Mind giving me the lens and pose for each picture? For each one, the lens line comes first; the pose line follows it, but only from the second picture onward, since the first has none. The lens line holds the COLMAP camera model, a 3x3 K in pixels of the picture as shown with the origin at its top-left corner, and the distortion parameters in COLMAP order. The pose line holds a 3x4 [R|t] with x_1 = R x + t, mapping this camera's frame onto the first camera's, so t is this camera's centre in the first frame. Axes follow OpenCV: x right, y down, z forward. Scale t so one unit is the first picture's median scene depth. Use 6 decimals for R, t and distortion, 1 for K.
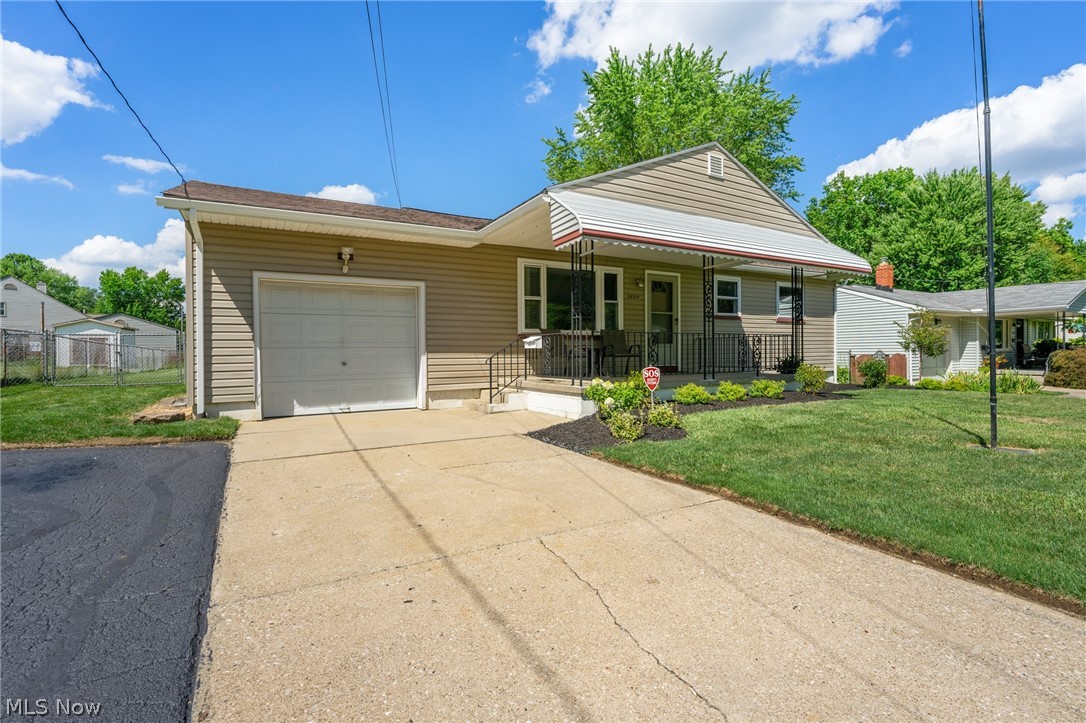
lens RADIAL K [[515.7, 0, 558.8], [0, 515.7, 332.7], [0, 0, 1]] dist [-0.021092, 0.001828]
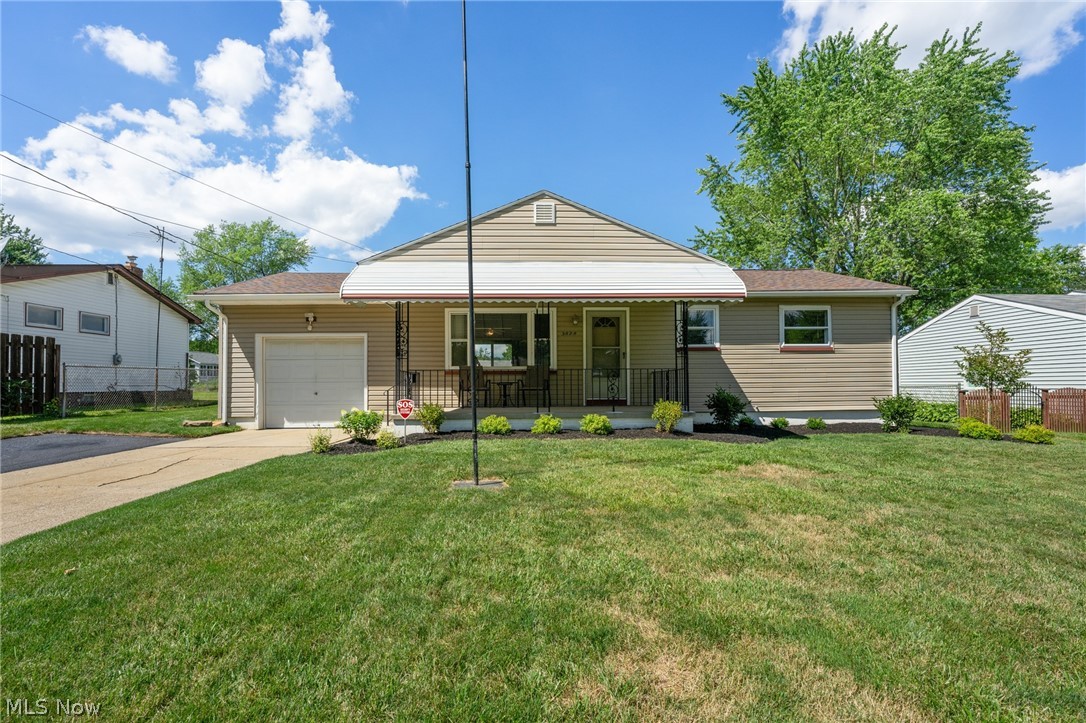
lens RADIAL K [[515.7, 0, 559.8], [0, 515.7, 350.1], [0, 0, 1]] dist [-0.021092, 0.001828]
pose [[0.872567, -0.031064, -0.487507, 0.820503], [0.017136, 0.999308, -0.033005, -0.001356], [0.488195, 0.020445, 0.872495, 0.077775]]
